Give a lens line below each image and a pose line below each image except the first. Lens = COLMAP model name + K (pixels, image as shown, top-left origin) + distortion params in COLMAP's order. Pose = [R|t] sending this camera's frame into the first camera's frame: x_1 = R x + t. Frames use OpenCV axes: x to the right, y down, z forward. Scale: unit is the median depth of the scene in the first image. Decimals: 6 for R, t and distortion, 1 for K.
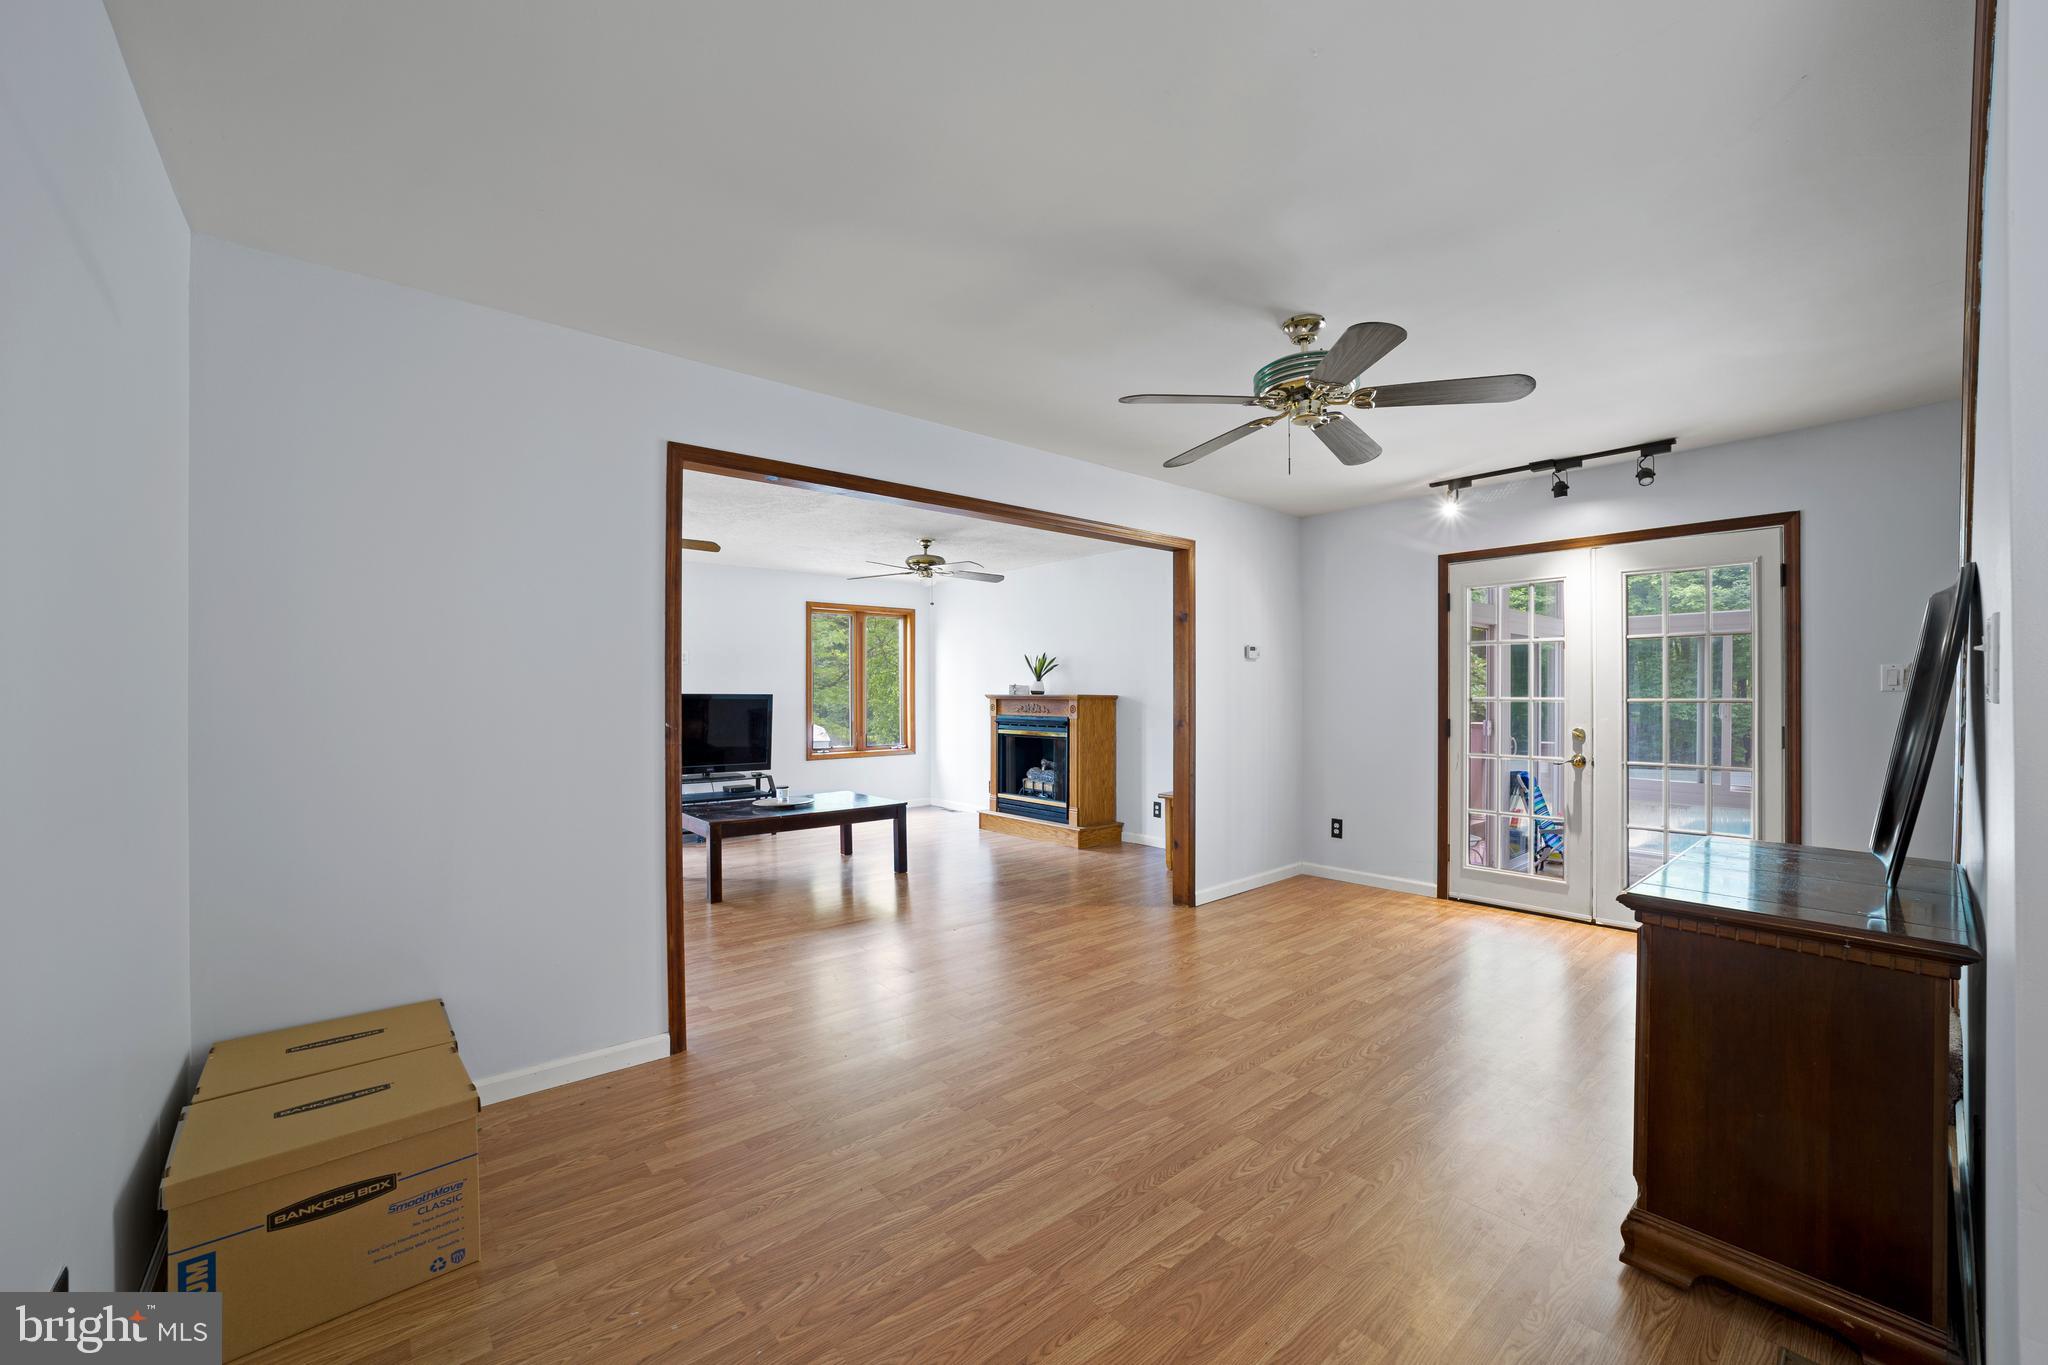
lens RADIAL K [[799.2, 0, 1041.6], [0, 799.2, 691.3], [0, 0, 1]] dist [-0.018229, 0.004686]
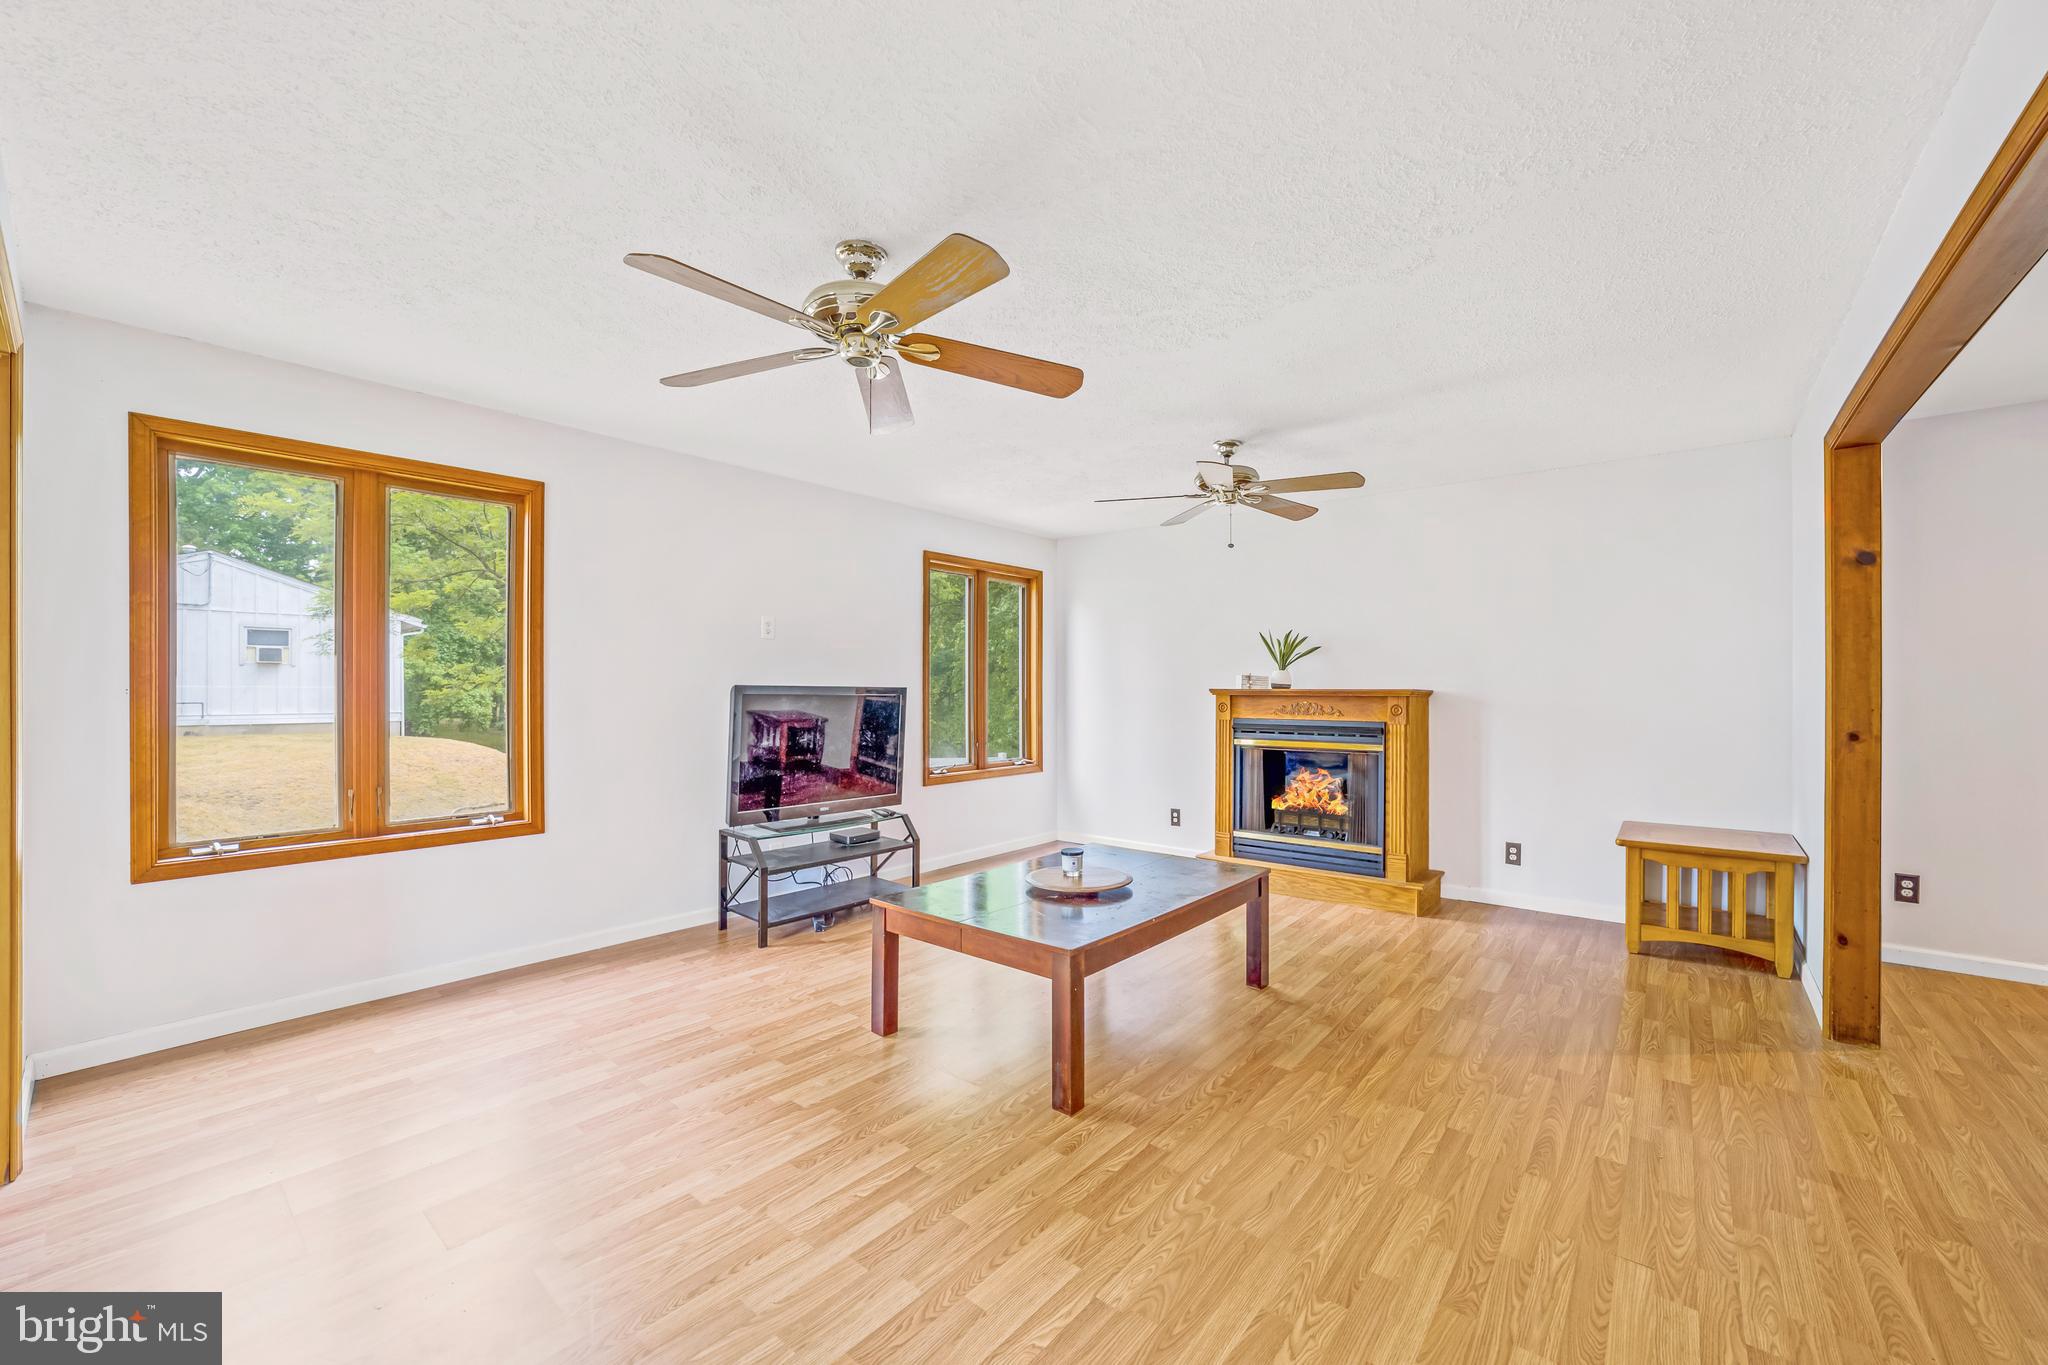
lens RADIAL K [[799.2, 0, 1049.5], [0, 799.2, 689.0], [0, 0, 1]] dist [-0.018229, 0.004686]
pose [[0.984598, 0.004500, 0.174774, -0.341599], [-0.004172, 0.999989, -0.002247, 0.006636], [-0.174782, 0.001484, 0.984606, 0.351319]]
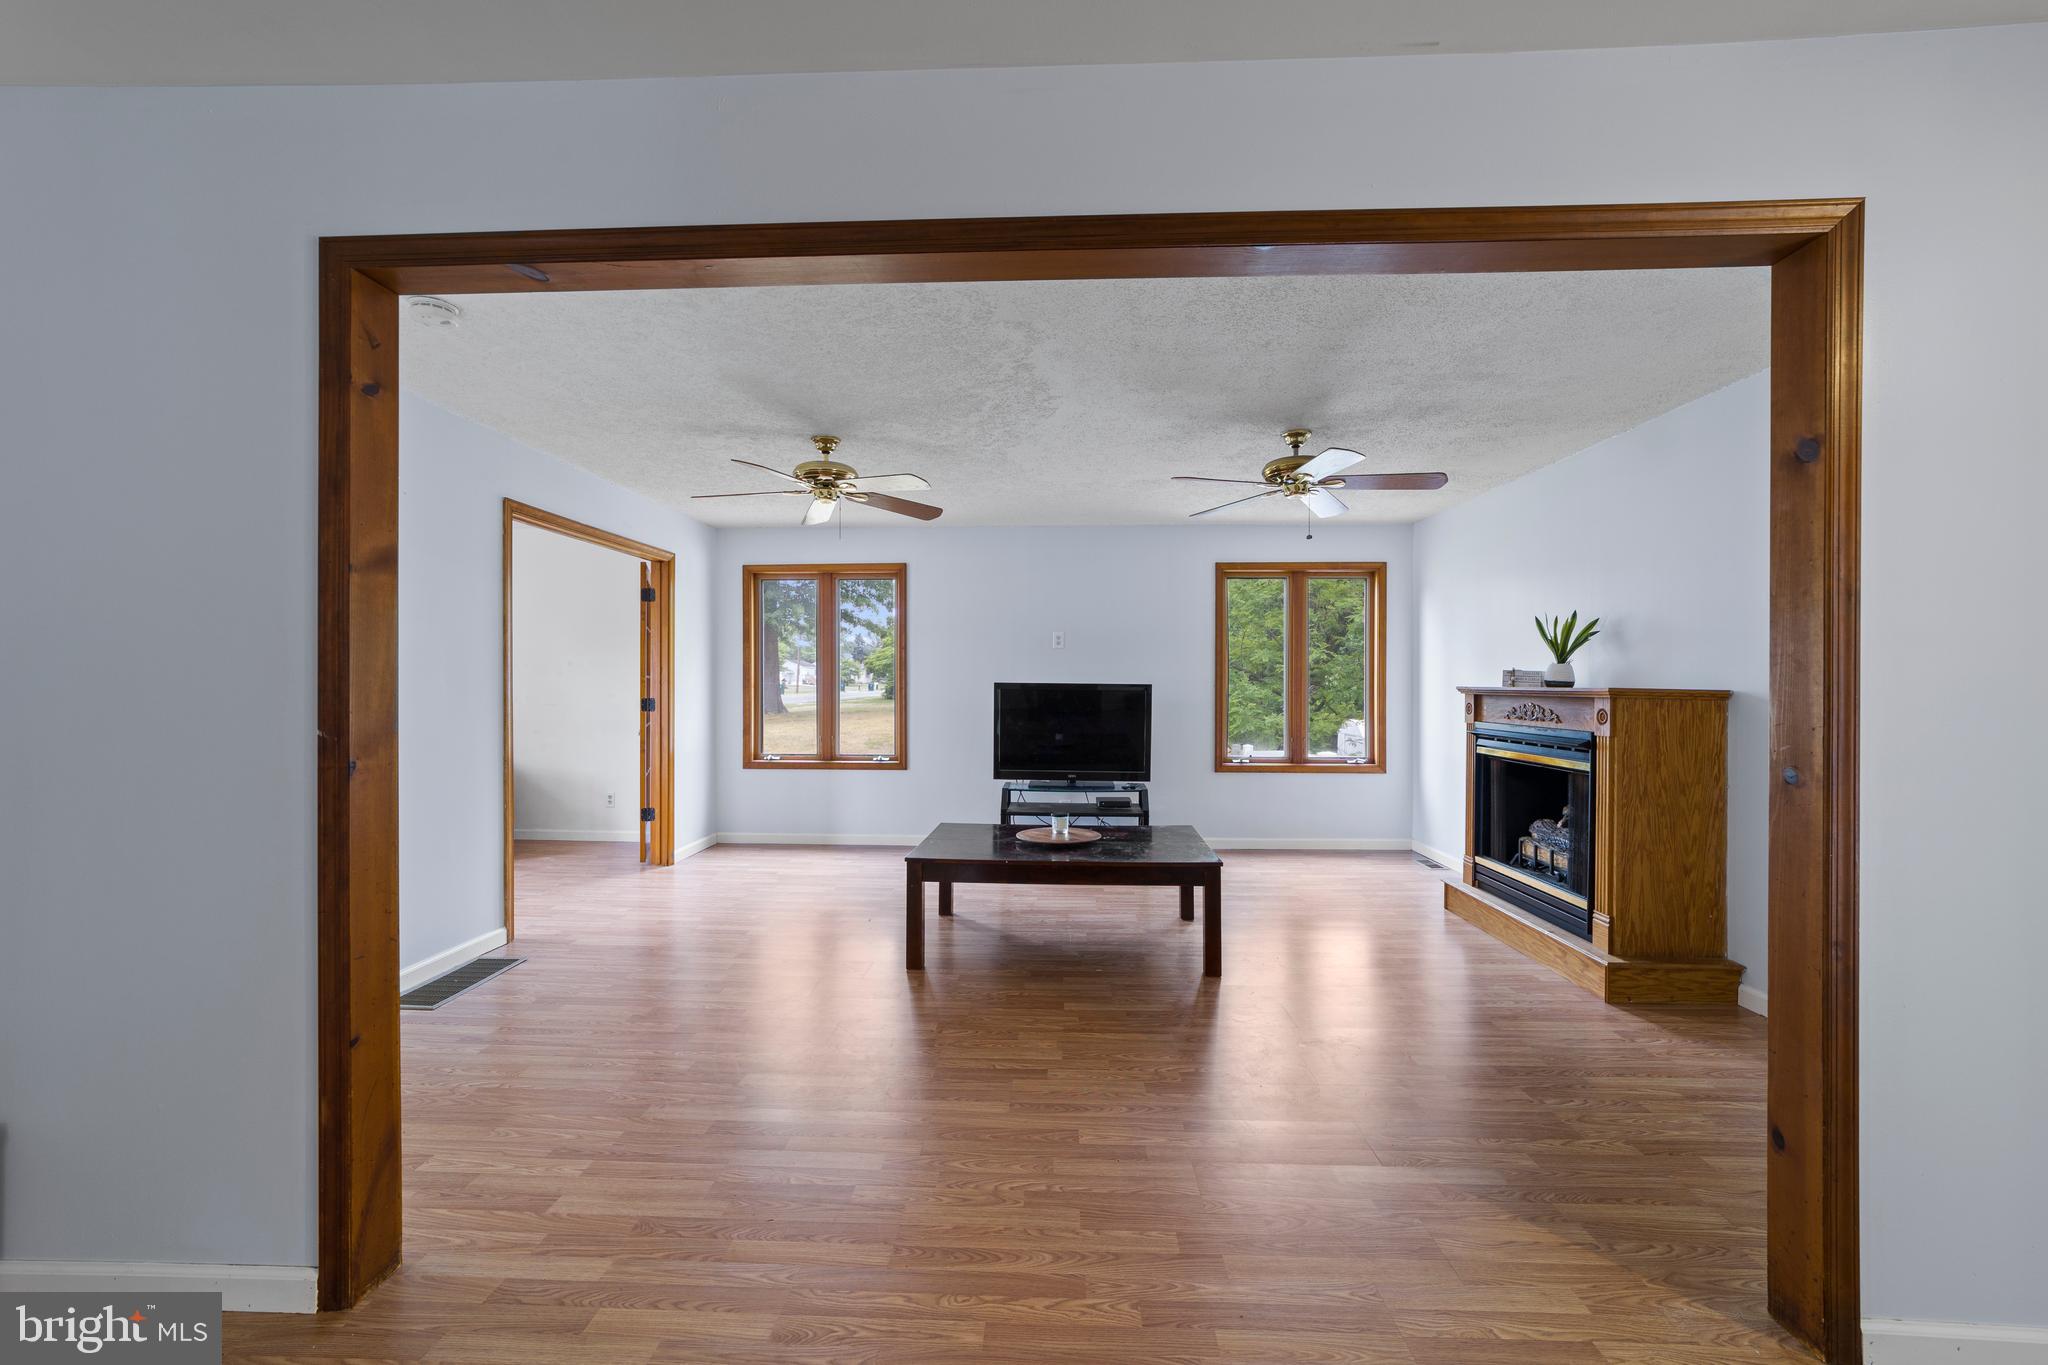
lens RADIAL K [[799.2, 0, 1033.3], [0, 799.2, 683.6], [0, 0, 1]] dist [-0.018229, 0.004686]
pose [[0.726052, 0.003666, -0.687630, 0.112487], [-0.003366, 0.999993, 0.001777, 0.001938], [0.687632, 0.001024, 0.726059, 0.364437]]
